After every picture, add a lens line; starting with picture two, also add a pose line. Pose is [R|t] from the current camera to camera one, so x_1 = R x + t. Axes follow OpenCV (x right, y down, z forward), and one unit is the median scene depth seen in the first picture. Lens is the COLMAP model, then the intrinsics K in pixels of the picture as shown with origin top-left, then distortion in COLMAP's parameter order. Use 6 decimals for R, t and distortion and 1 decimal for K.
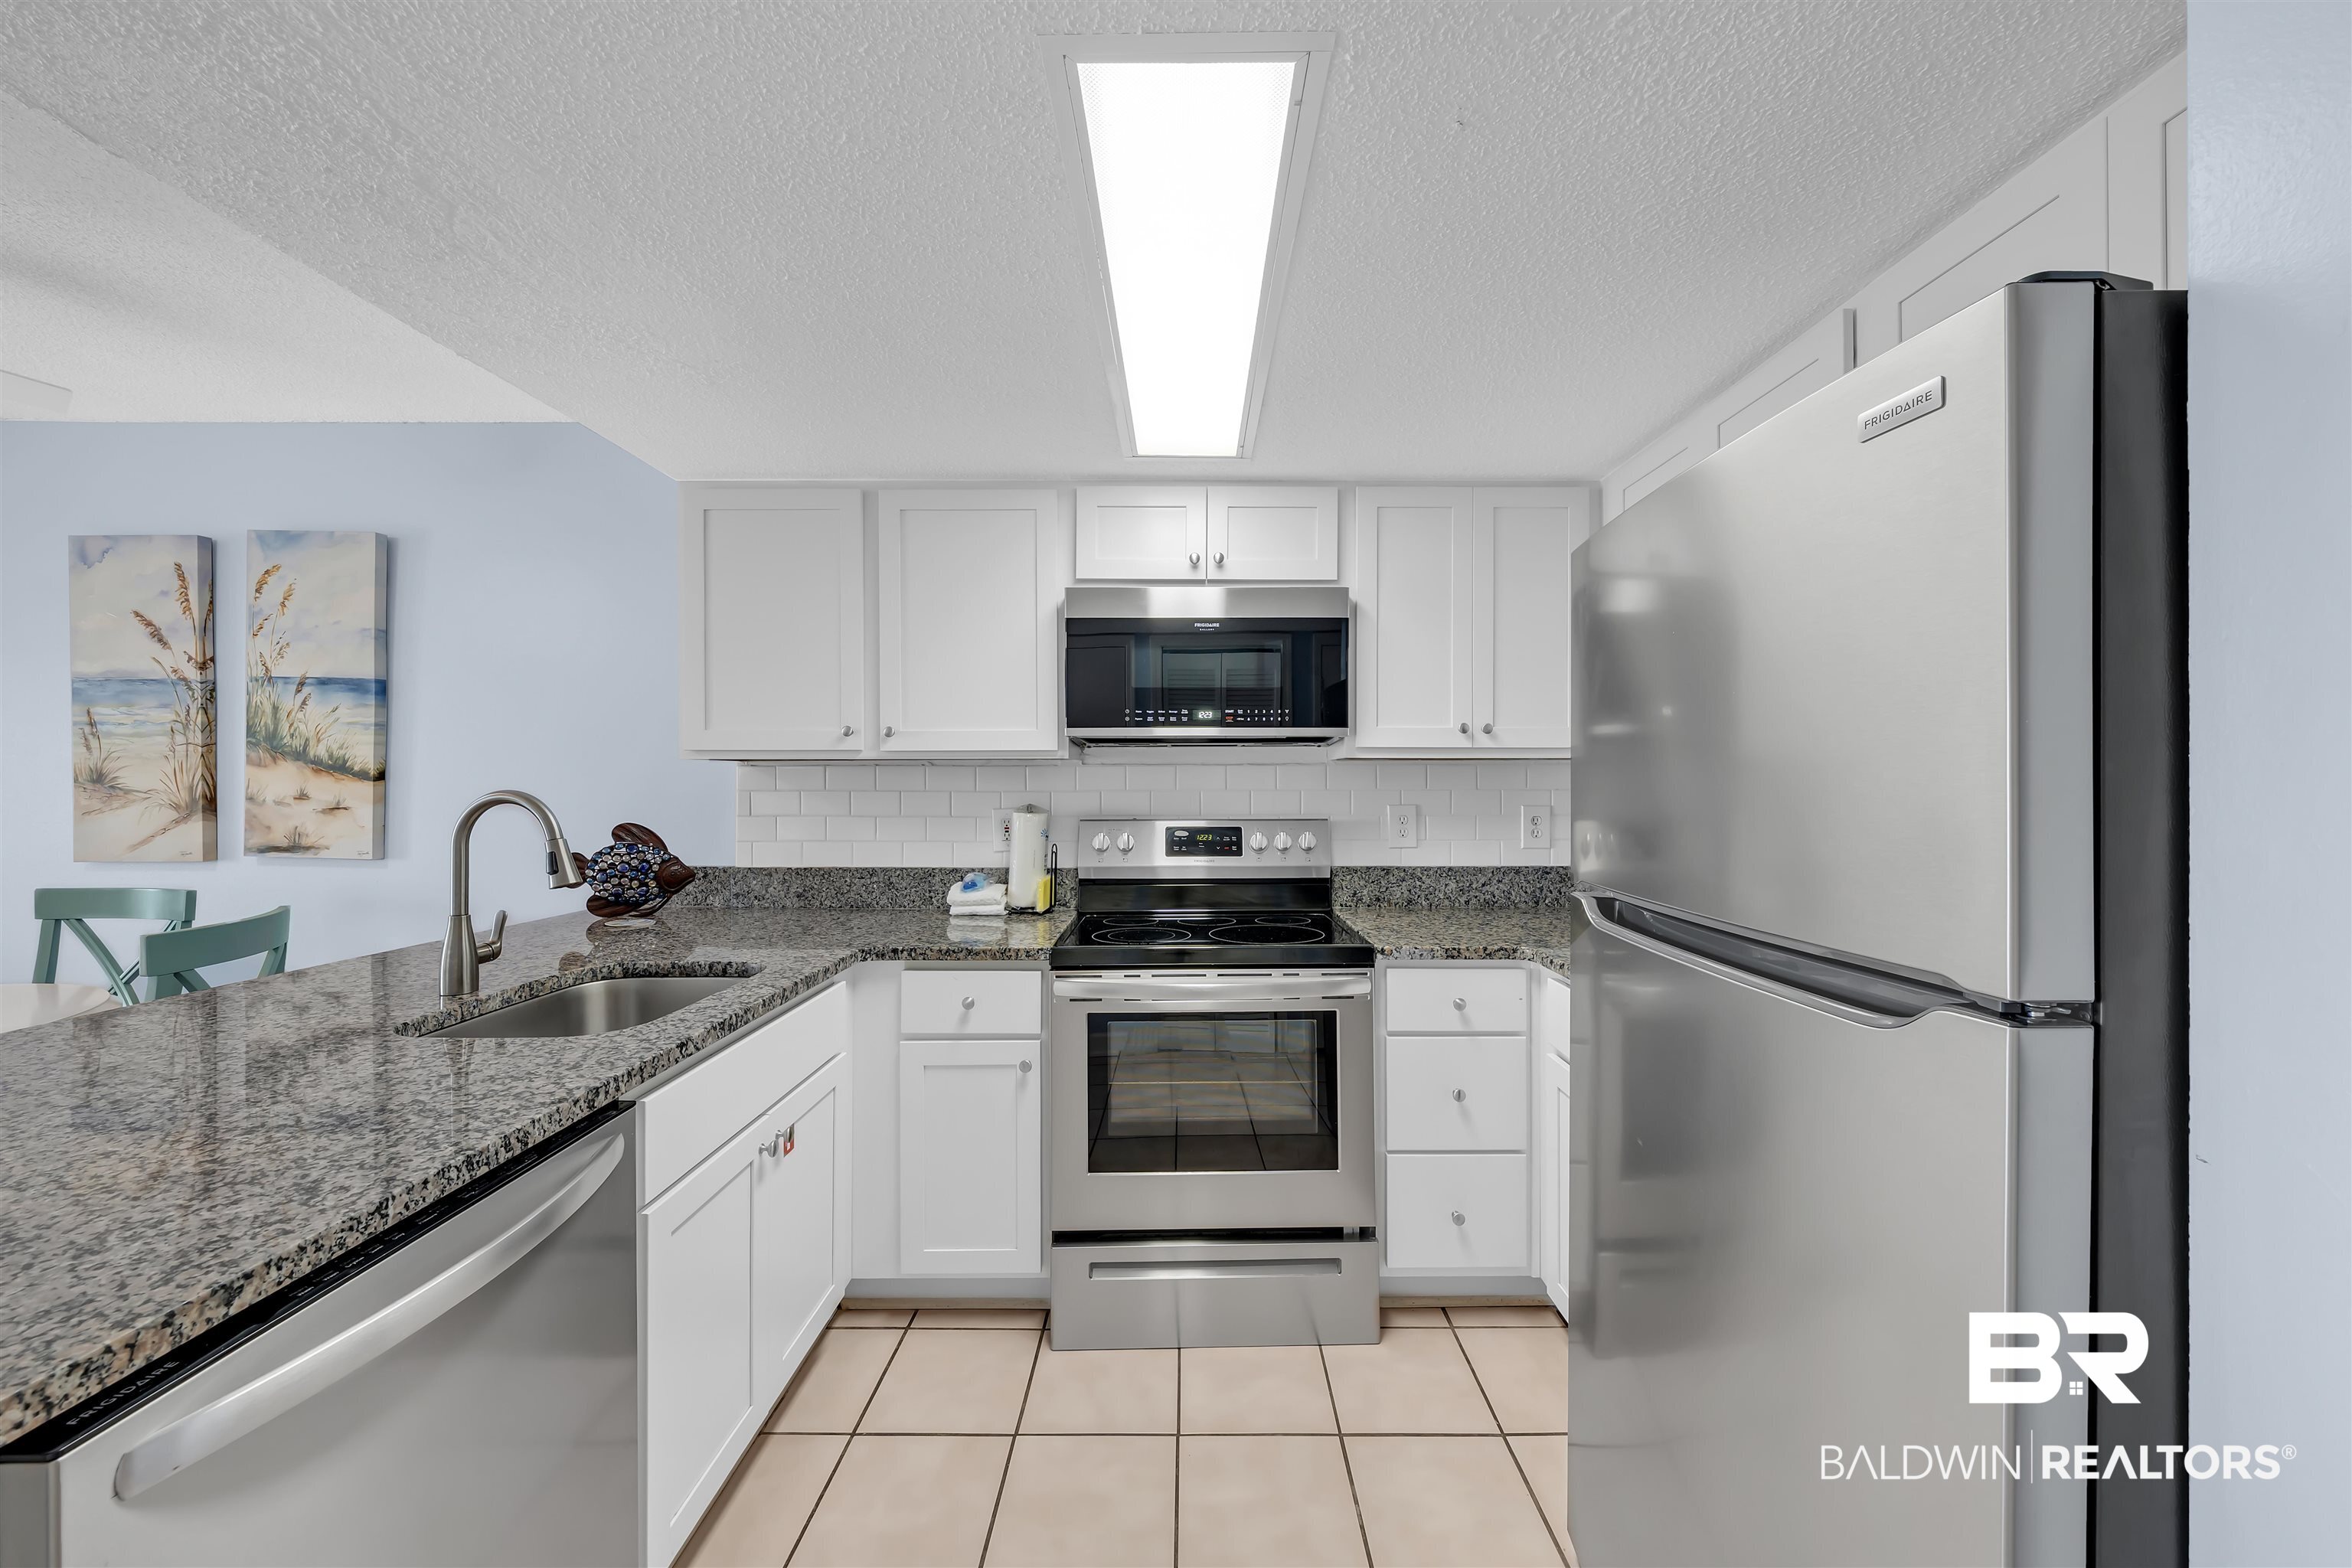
lens RADIAL K [[841.5, 0, 1183.9], [0, 841.5, 780.2], [0, 0, 1]] dist [0.000327, 0.000077]
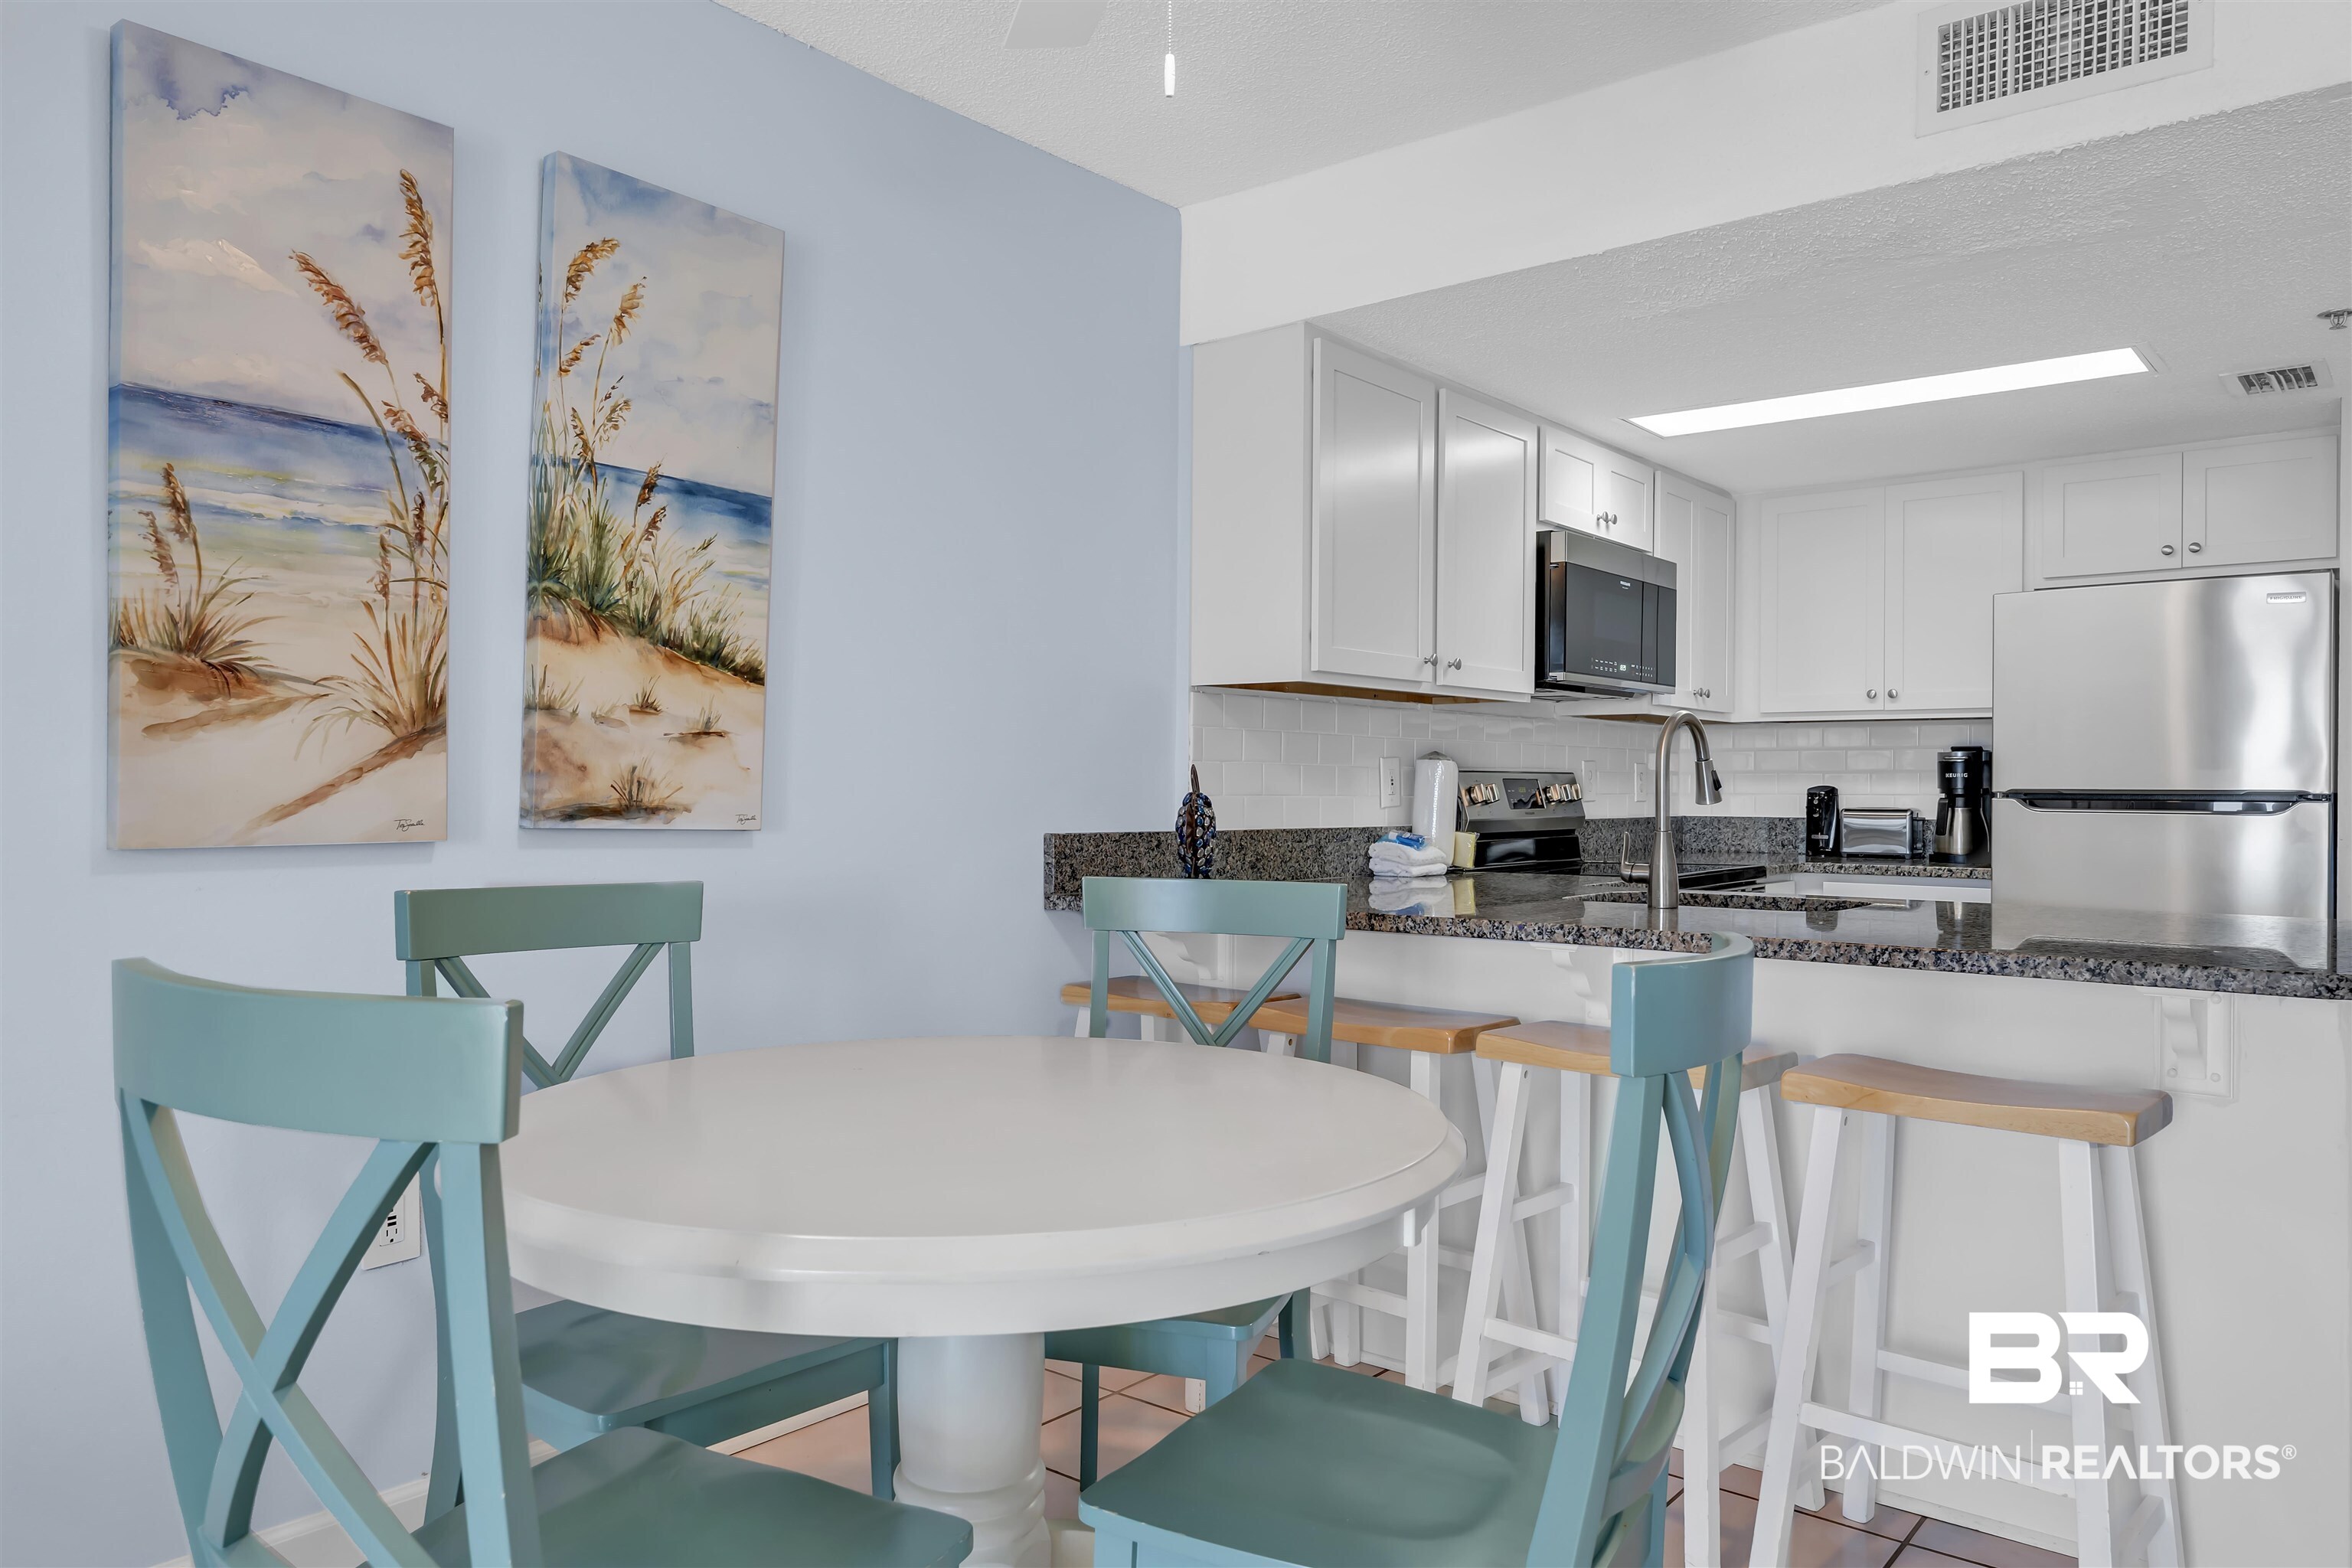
lens RADIAL K [[1564.4, 0, 1194.1], [0, 1564.4, 789.7], [0, 0, 1]] dist [-0.002157, 0.000373]
pose [[0.629394, 0.002714, 0.777082, -1.591944], [-0.007167, 0.999972, 0.002313, 0.064934], [-0.777053, -0.007025, 0.629396, 0.151419]]
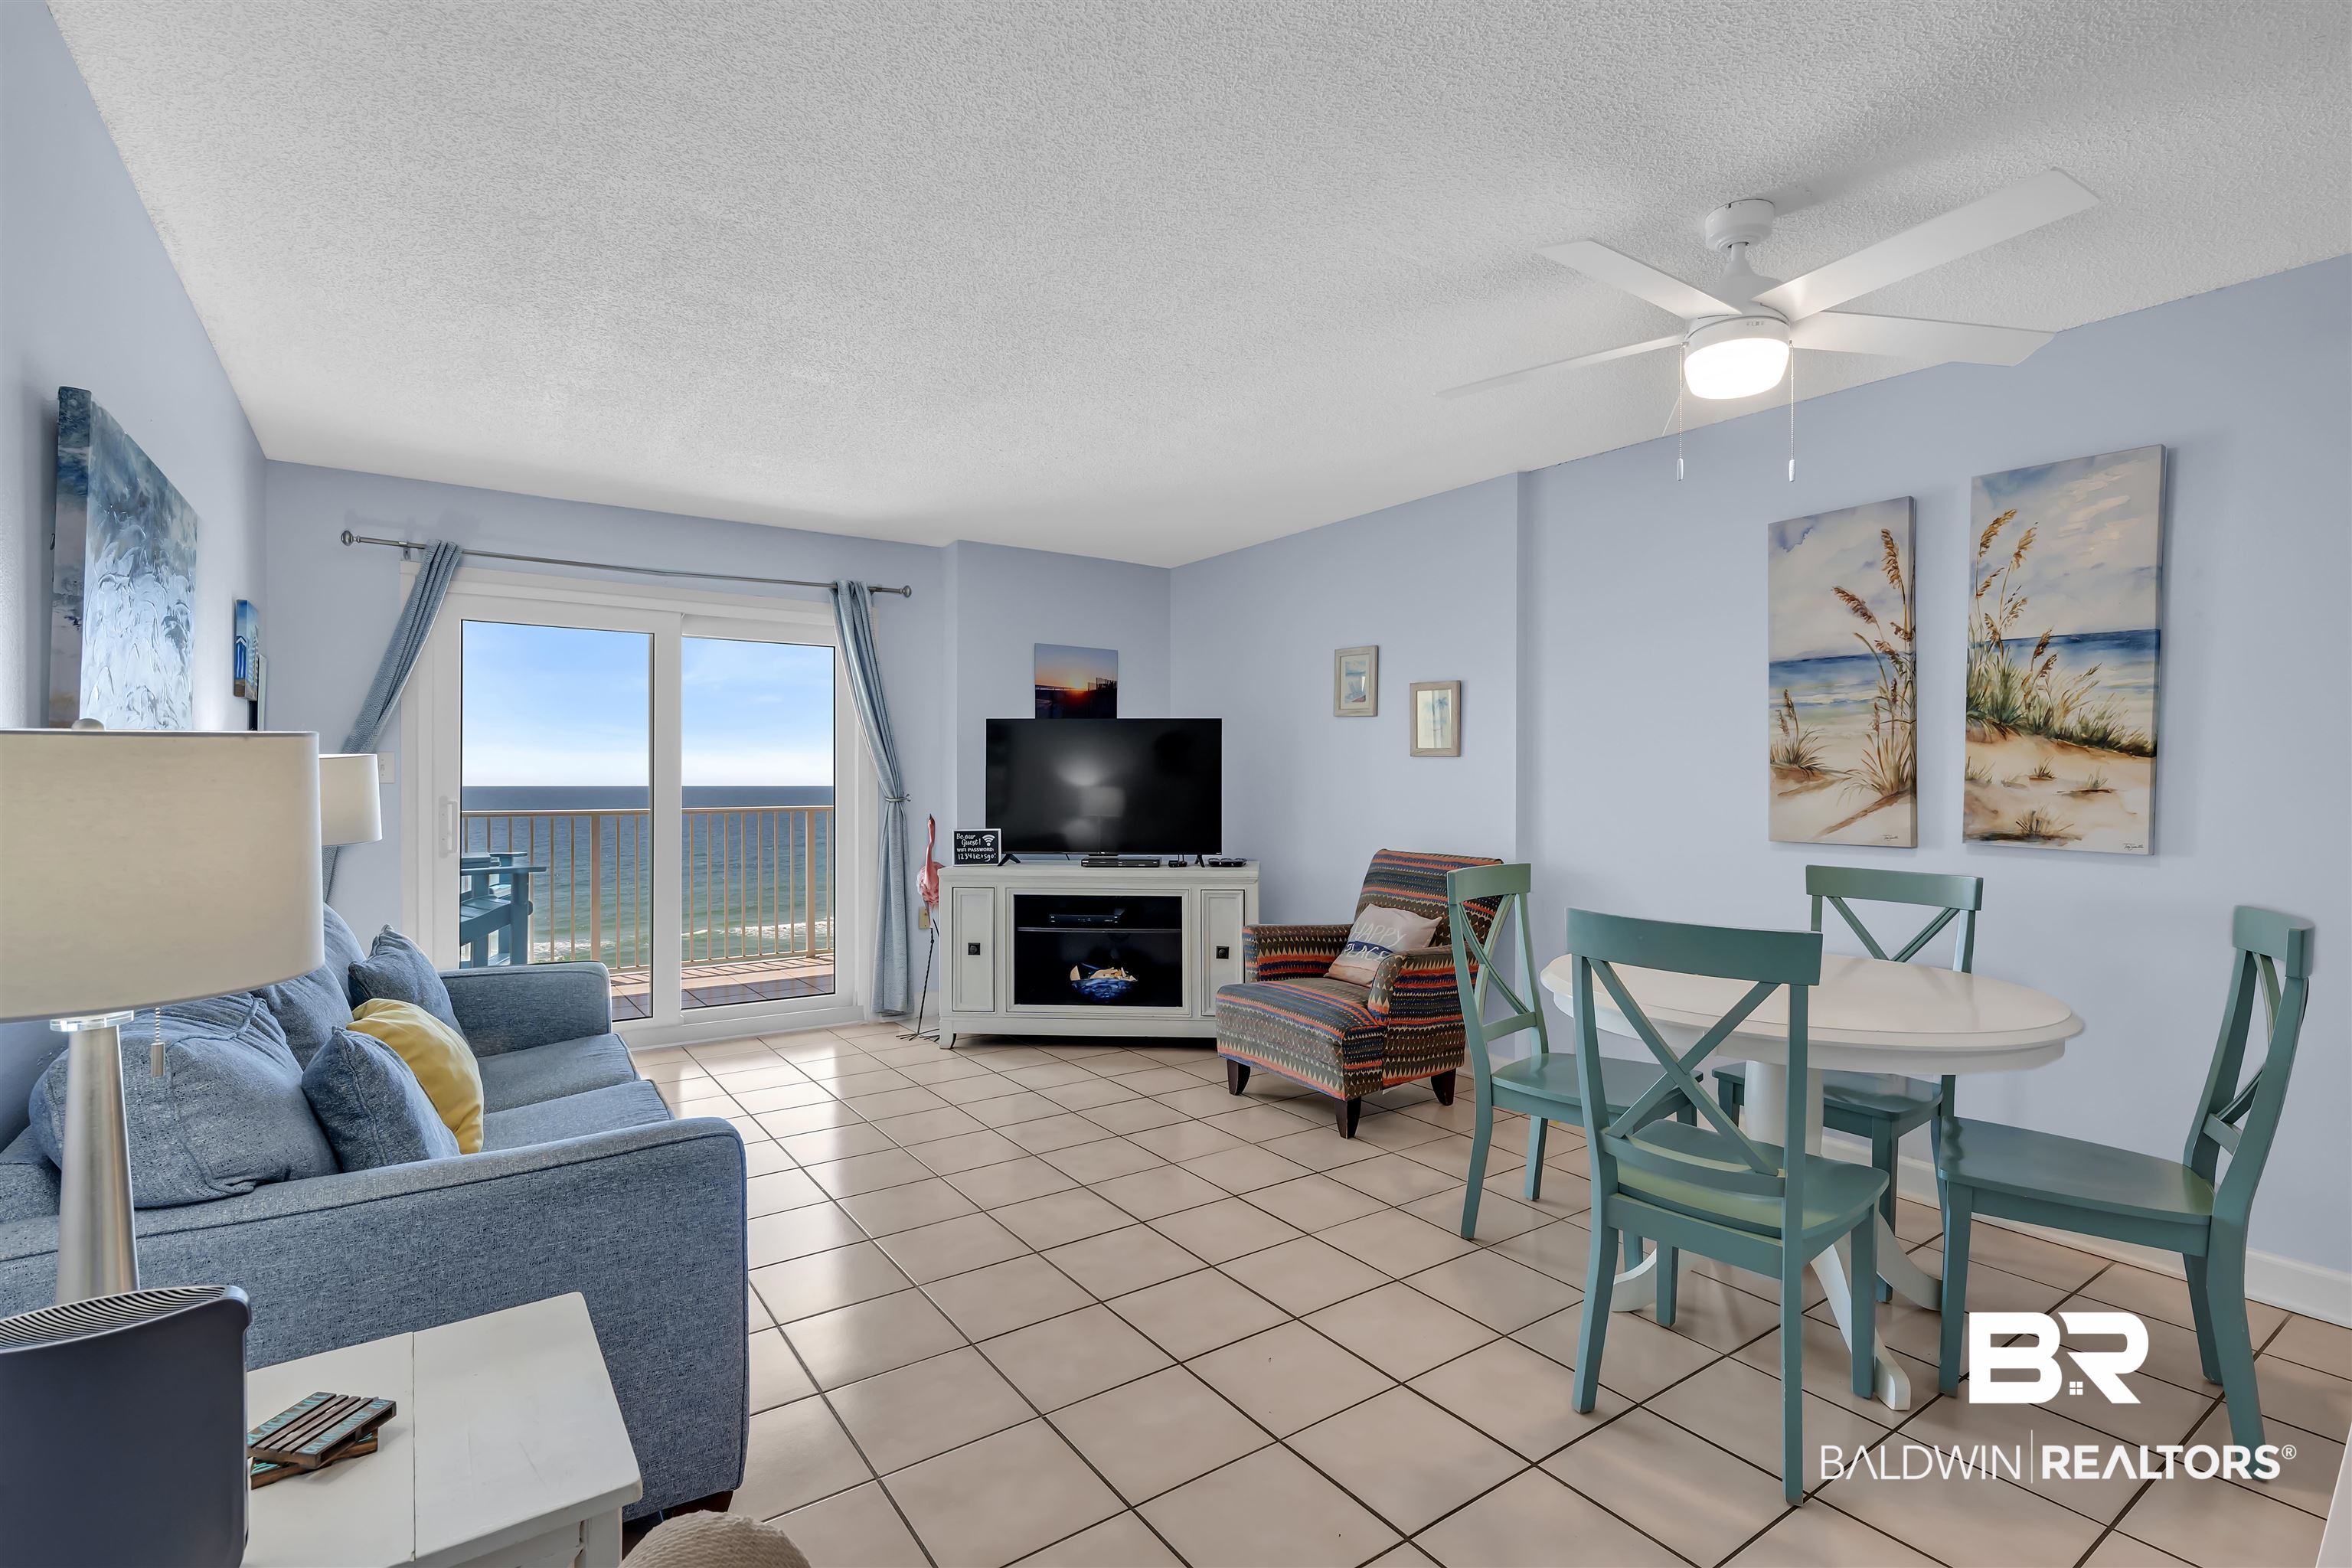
lens RADIAL K [[1092.5, 0, 1184.8], [0, 1092.5, 783.7], [0, 0, 1]] dist [0.002421, -0.000674]
pose [[0.578264, 0.002482, -0.815846, -0.653276], [-0.000844, 0.999997, 0.002444, 0.024974], [0.815849, -0.000725, 0.578264, -0.355937]]
